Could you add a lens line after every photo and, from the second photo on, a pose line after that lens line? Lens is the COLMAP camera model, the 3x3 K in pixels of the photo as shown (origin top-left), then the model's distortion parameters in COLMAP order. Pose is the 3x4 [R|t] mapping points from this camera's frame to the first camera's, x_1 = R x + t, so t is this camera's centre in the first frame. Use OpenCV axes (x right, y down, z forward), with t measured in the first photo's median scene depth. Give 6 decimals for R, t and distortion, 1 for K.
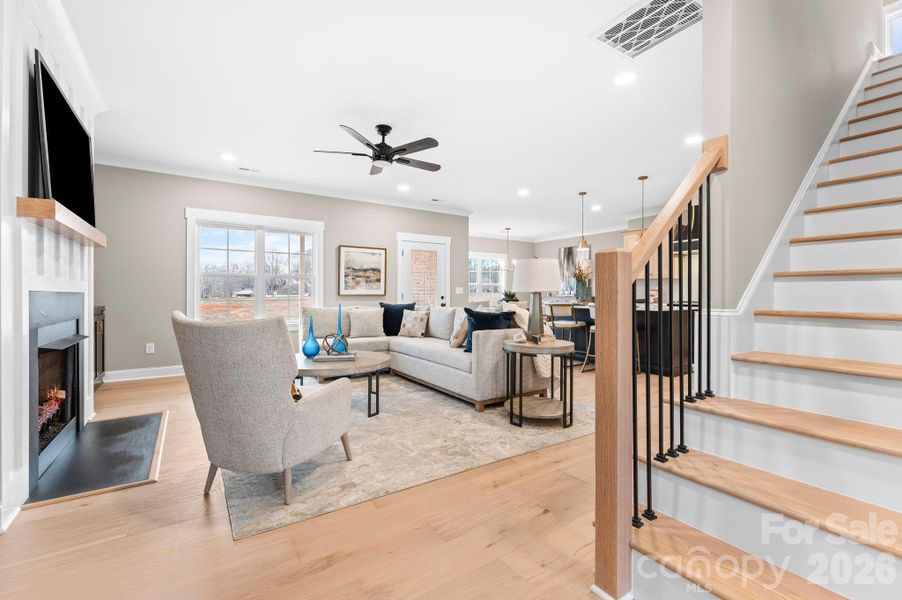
lens RADIAL K [[387.2, 0, 456.5], [0, 387.2, 293.6], [0, 0, 1]] dist [0.022936, 0.000137]
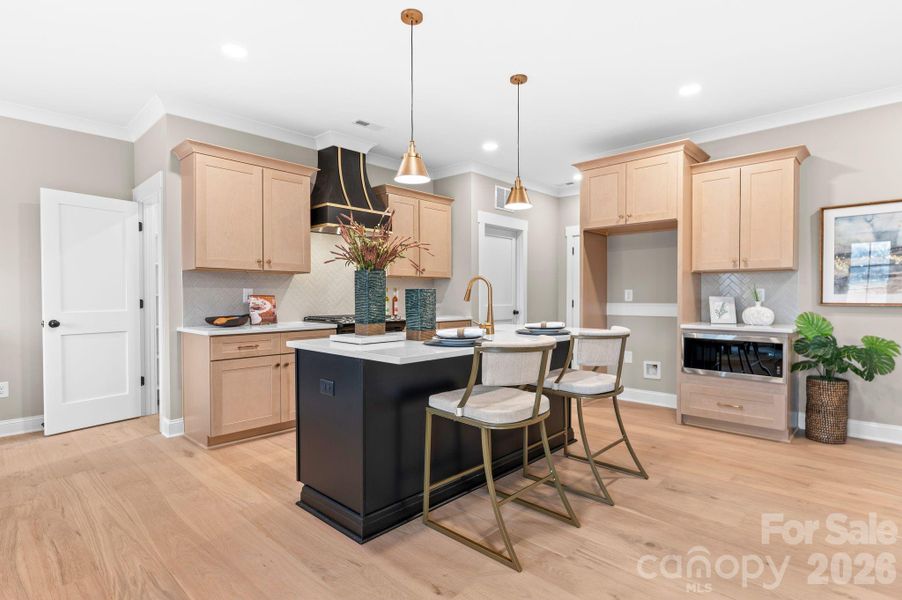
lens RADIAL K [[452.0, 0, 447.6], [0, 452.0, 293.4], [0, 0, 1]] dist [0.004111, -0.000447]
pose [[-0.214290, 0.006166, 0.976751, -0.117191], [0.002254, 0.999981, -0.005818, -0.013210], [-0.976768, 0.000955, -0.214299, 1.475140]]
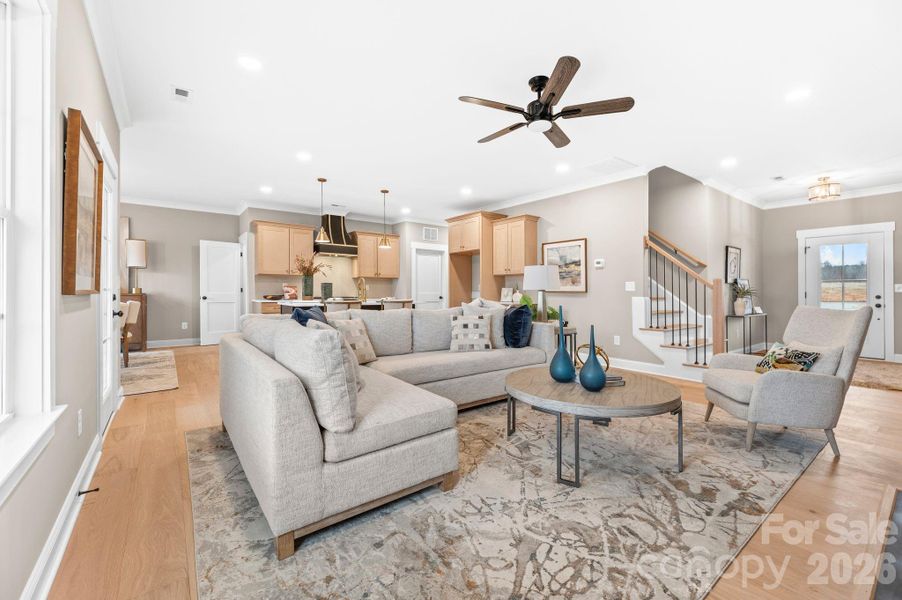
lens RADIAL K [[372.8, 0, 453.2], [0, 372.8, 282.4], [0, 0, 1]] dist [0.003419, -0.000382]
pose [[-0.059685, 0.023729, 0.997935, -0.804882], [-0.004184, 0.999703, -0.024021, 0.003769], [-0.998209, -0.005609, -0.059568, 1.037123]]
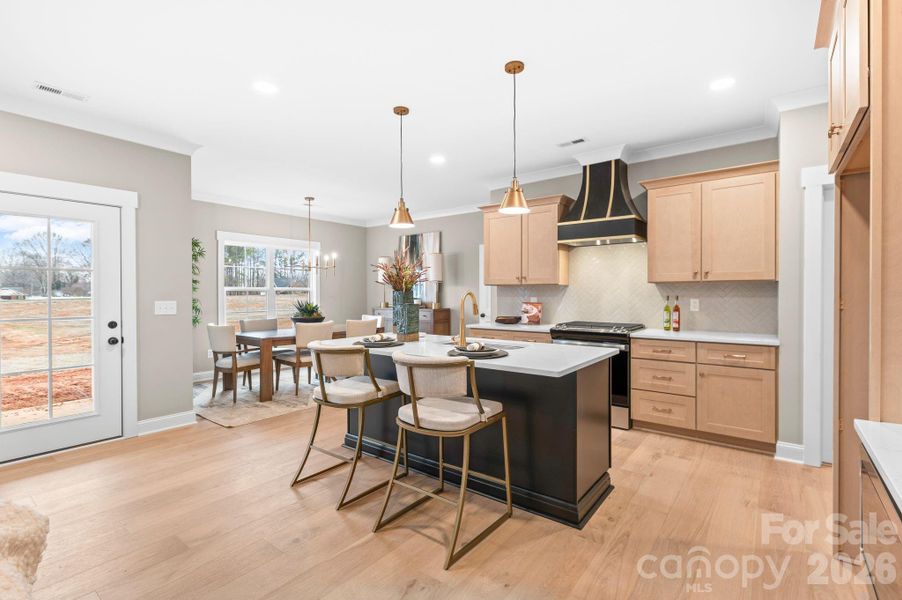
lens RADIAL K [[413.0, 0, 461.6], [0, 413.0, 293.6], [0, 0, 1]] dist [0.007271, -0.001957]
pose [[0.944605, -0.004469, 0.328179, 0.310479], [0.003953, 0.999990, 0.002239, -0.042356], [-0.328185, -0.000817, 0.944613, 0.672346]]
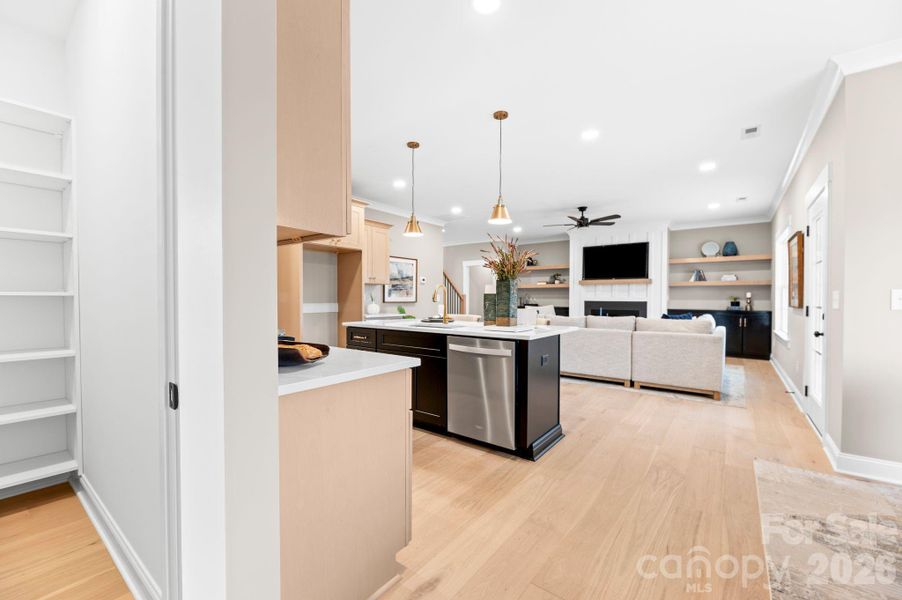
lens RADIAL K [[366.0, 0, 449.6], [0, 366.0, 306.1], [0, 0, 1]] dist [-0.002030, -0.002835]
pose [[-0.948961, 0.004653, -0.315360, 0.757328], [-0.002910, 0.999719, 0.023507, -0.015046], [0.315381, 0.023225, -0.948681, 2.025181]]
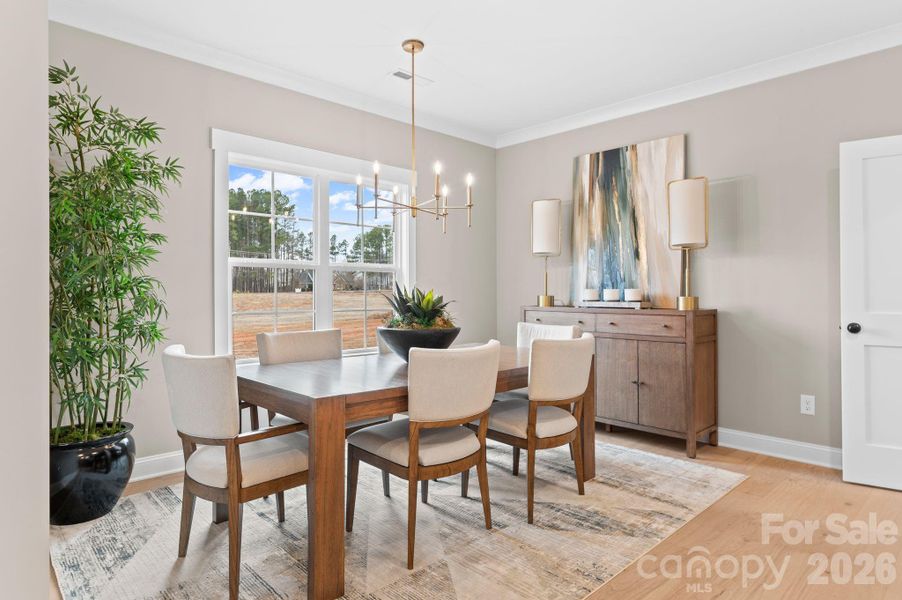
lens RADIAL K [[514.6, 0, 444.5], [0, 514.6, 292.7], [0, 0, 1]] dist [-0.003693, -0.000497]
pose [[0.986492, -0.001467, 0.163805, 0.208676], [0.000853, 0.999992, 0.003817, -0.013495], [-0.163809, -0.003626, 0.986485, 1.427019]]
